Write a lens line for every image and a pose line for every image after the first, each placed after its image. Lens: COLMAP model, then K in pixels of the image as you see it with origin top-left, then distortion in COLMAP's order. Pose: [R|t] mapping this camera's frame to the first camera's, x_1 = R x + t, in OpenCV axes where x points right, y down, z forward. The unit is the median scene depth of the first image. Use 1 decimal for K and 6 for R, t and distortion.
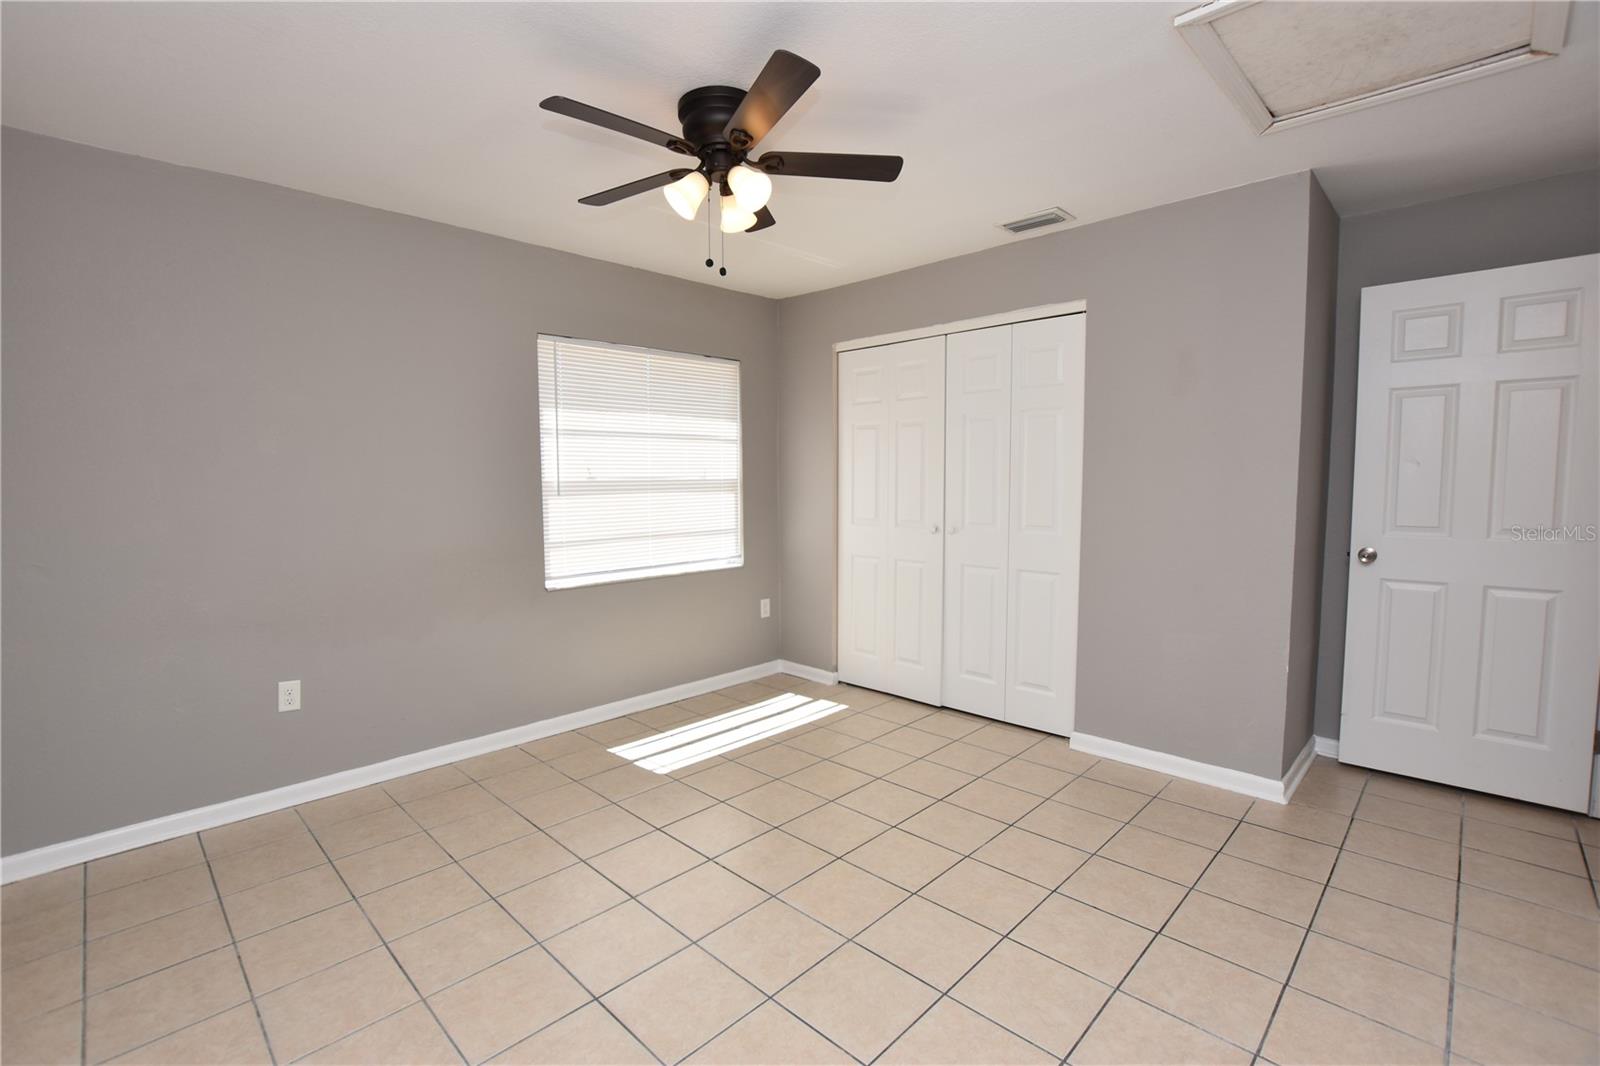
lens RADIAL K [[712.0, 0, 792.2], [0, 712.0, 534.4], [0, 0, 1]] dist [-0.034580, 0.006204]
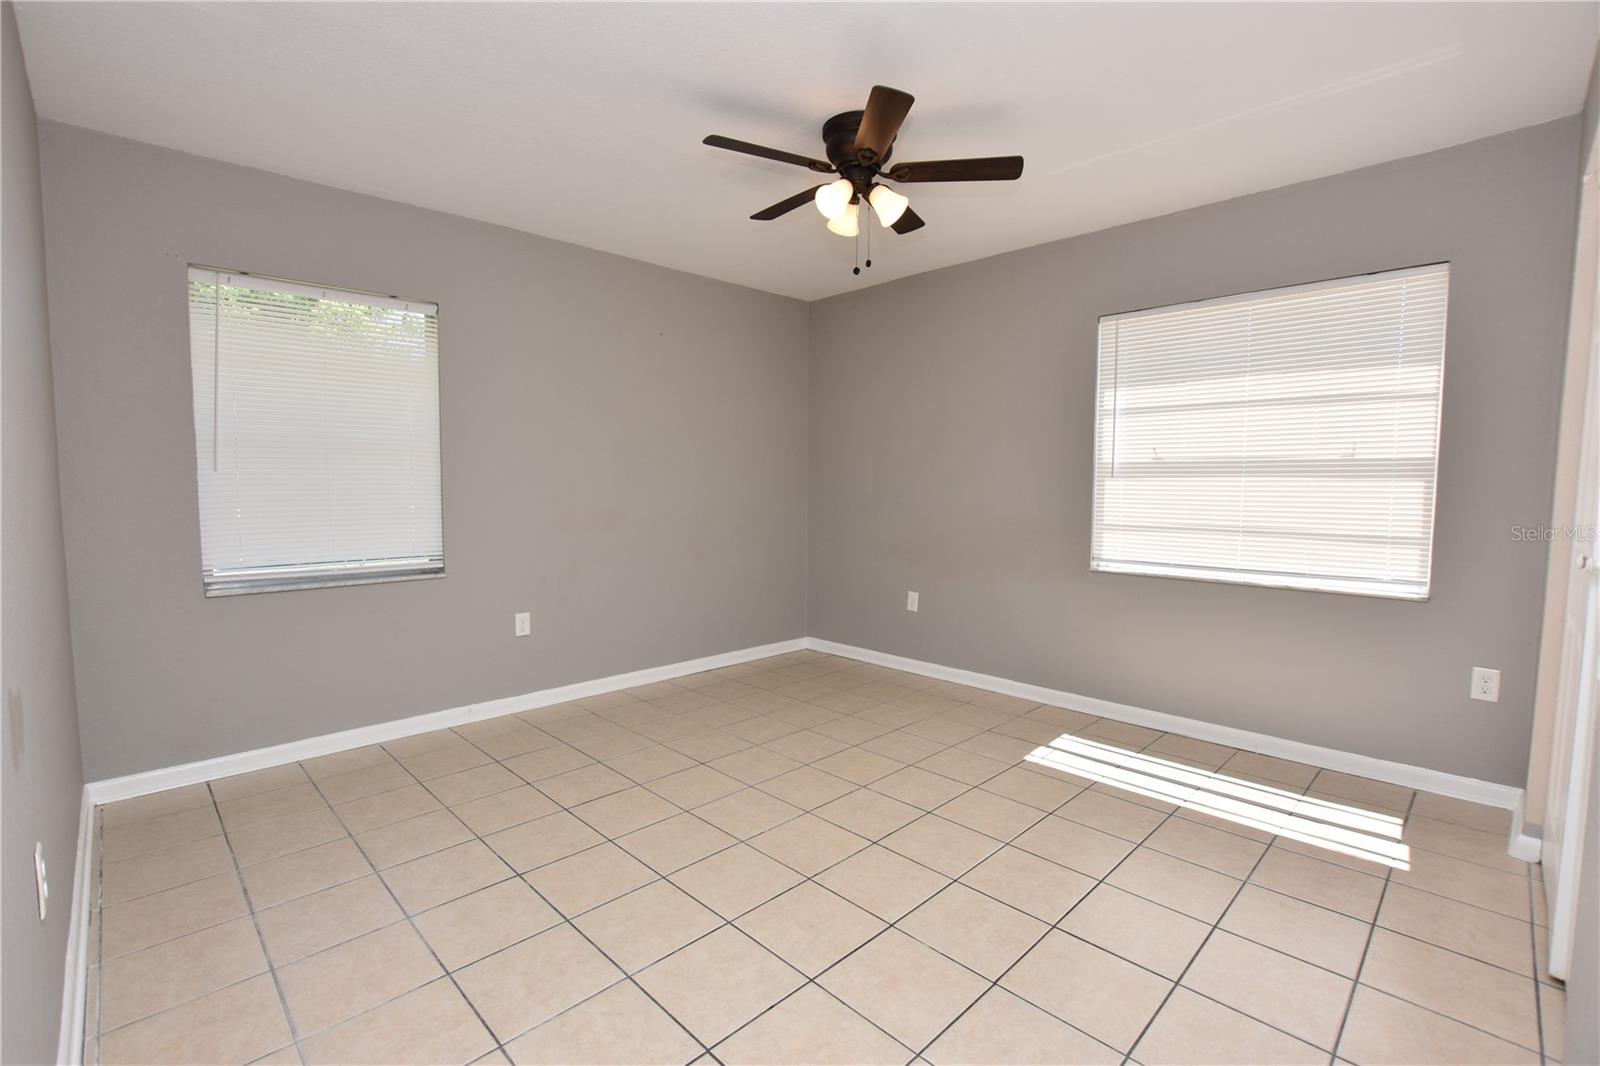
lens RADIAL K [[712.0, 0, 792.2], [0, 712.0, 534.4], [0, 0, 1]] dist [-0.034580, 0.006204]
pose [[-0.017016, 0.080801, -0.996585, 0.657103], [-0.083661, 0.993119, 0.081948, -0.018745], [0.996349, 0.084770, -0.010139, 0.570484]]
